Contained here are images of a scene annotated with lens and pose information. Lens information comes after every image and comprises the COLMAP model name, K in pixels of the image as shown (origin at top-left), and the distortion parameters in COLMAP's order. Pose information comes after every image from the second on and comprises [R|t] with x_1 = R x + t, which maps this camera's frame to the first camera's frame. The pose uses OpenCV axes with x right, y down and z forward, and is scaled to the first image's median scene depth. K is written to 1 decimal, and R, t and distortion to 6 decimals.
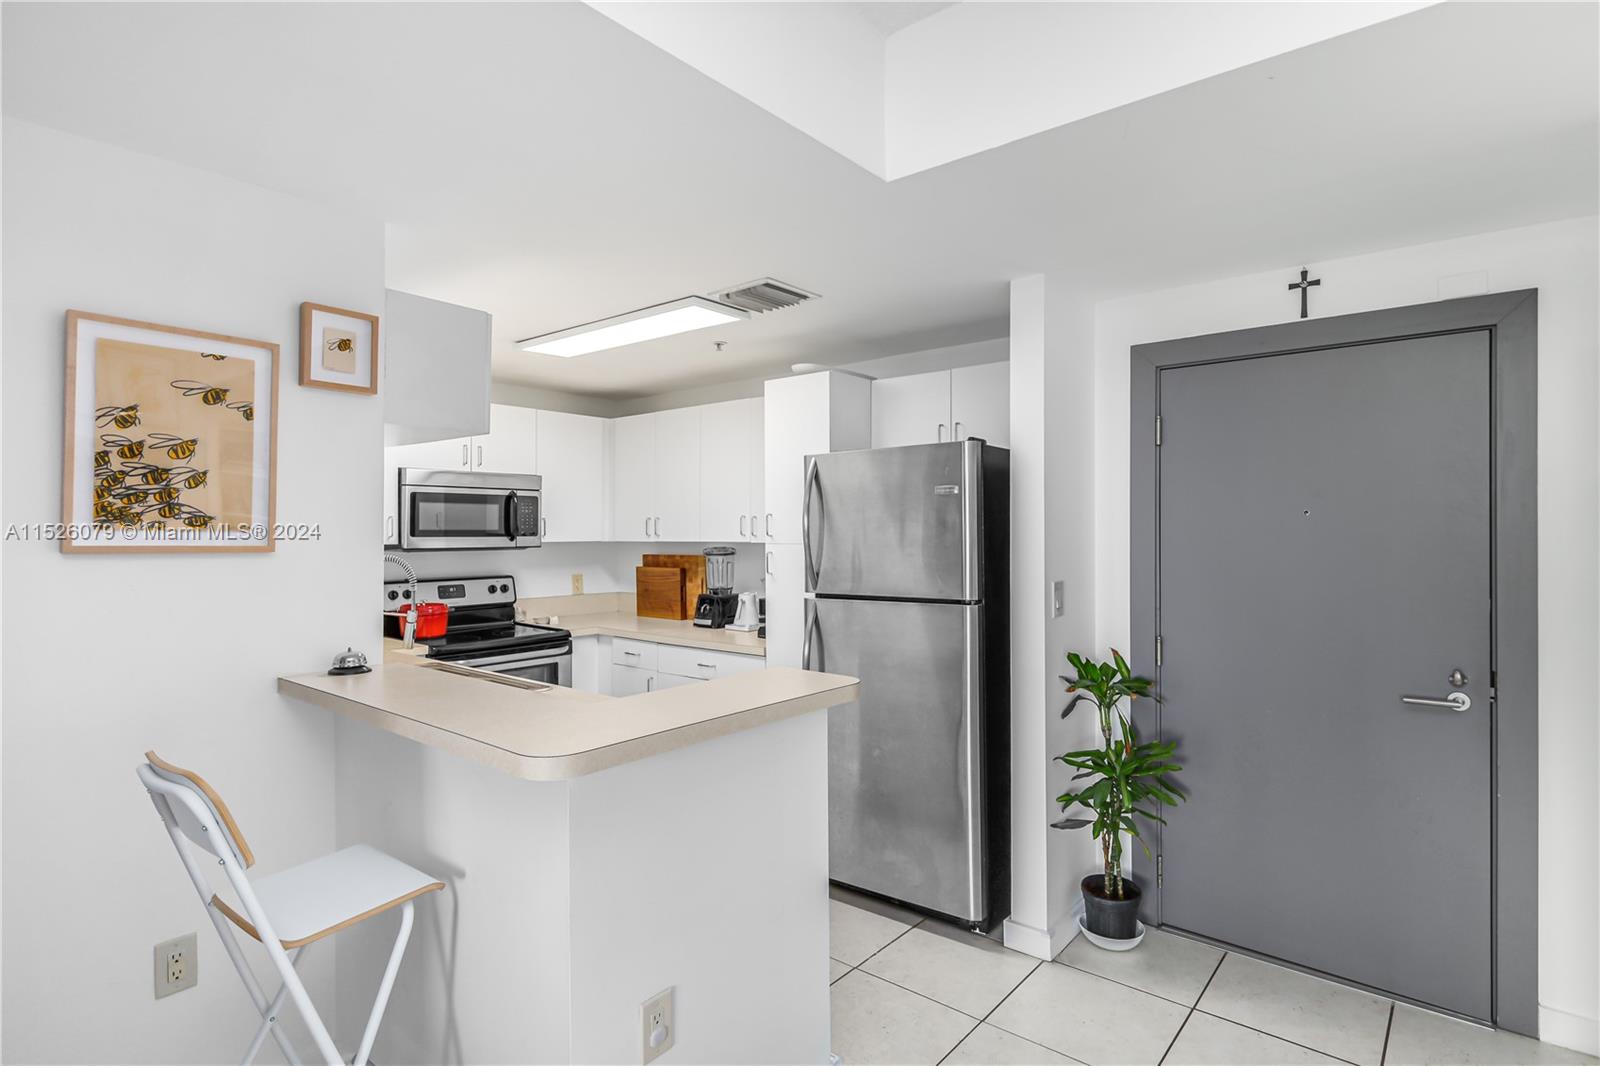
lens RADIAL K [[814.5, 0, 792.7], [0, 814.5, 530.1], [0, 0, 1]] dist [0.002724, -0.000685]
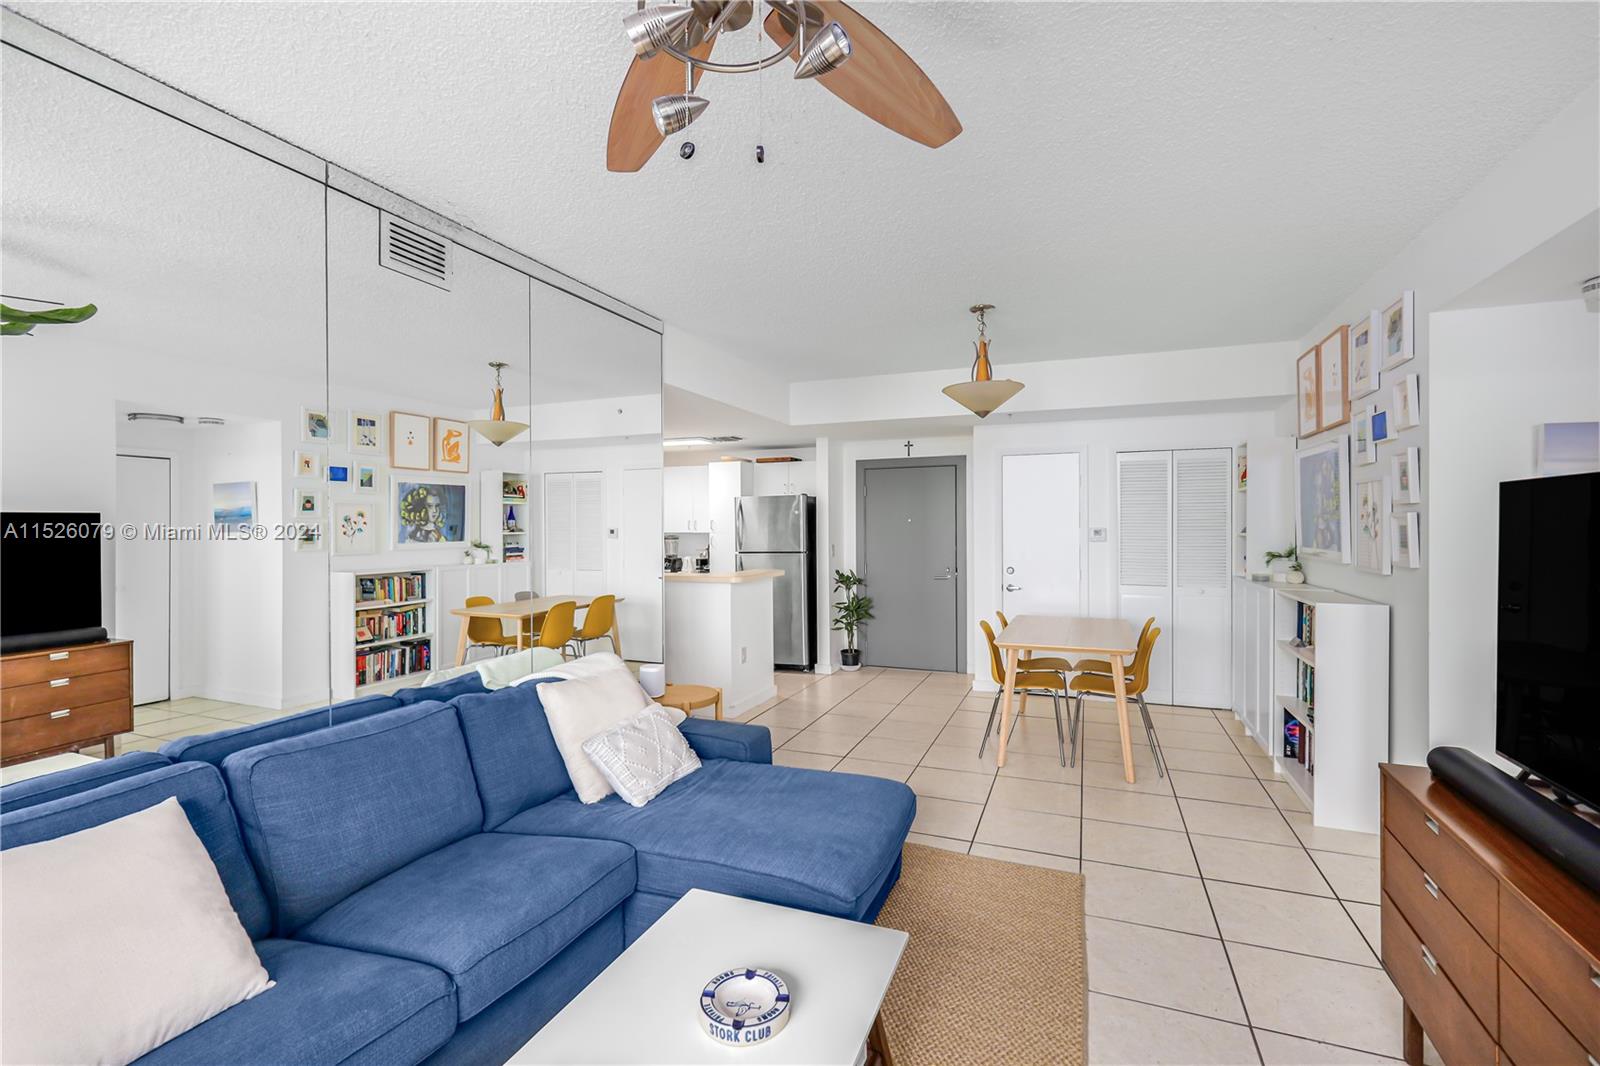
lens RADIAL K [[713.8, 0, 798.4], [0, 713.8, 529.3], [0, 0, 1]] dist [0.001268, 0.000108]
pose [[0.953931, -0.005519, 0.299974, -0.535463], [0.004099, 0.999977, 0.005365, -0.003341], [-0.299997, -0.003888, 0.953932, -1.341122]]
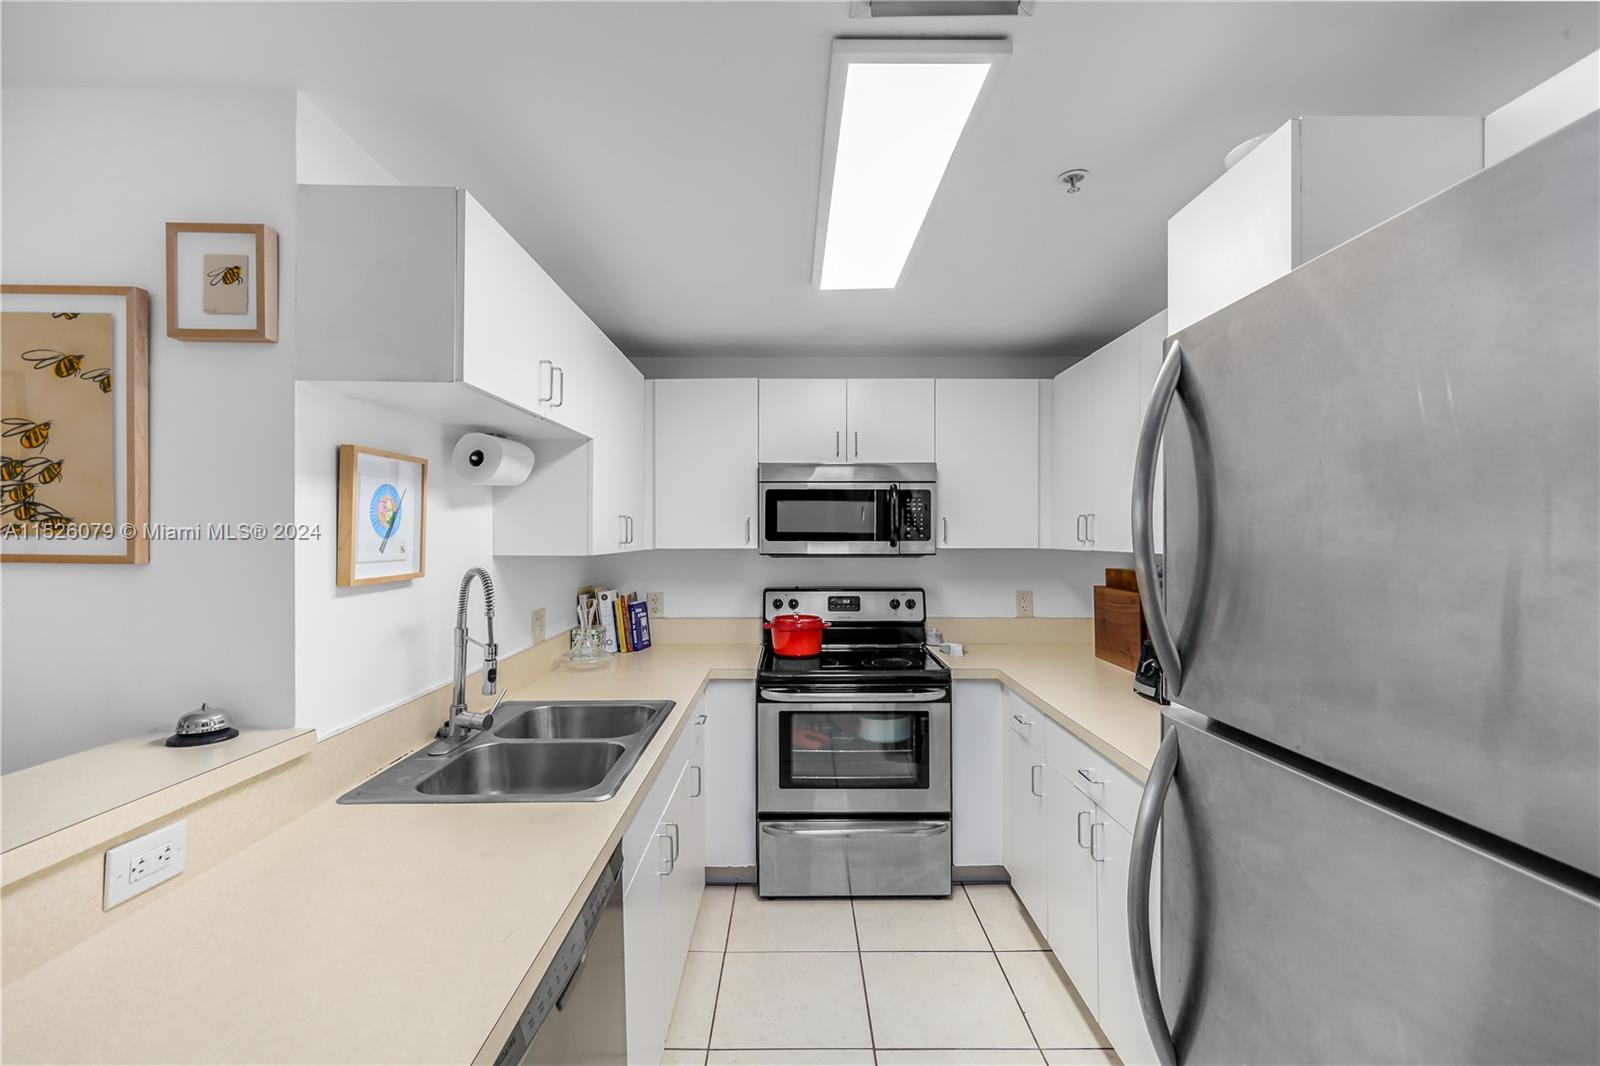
lens RADIAL K [[686.9, 0, 800.0], [0, 686.9, 533.0], [0, 0, 1]] dist [0.015331, -0.000164]
pose [[0.637034, 0.000264, -0.770836, 0.183986], [0.000681, 0.999999, 0.000905, -0.001558], [0.770835, -0.001102, 0.637034, 0.775166]]
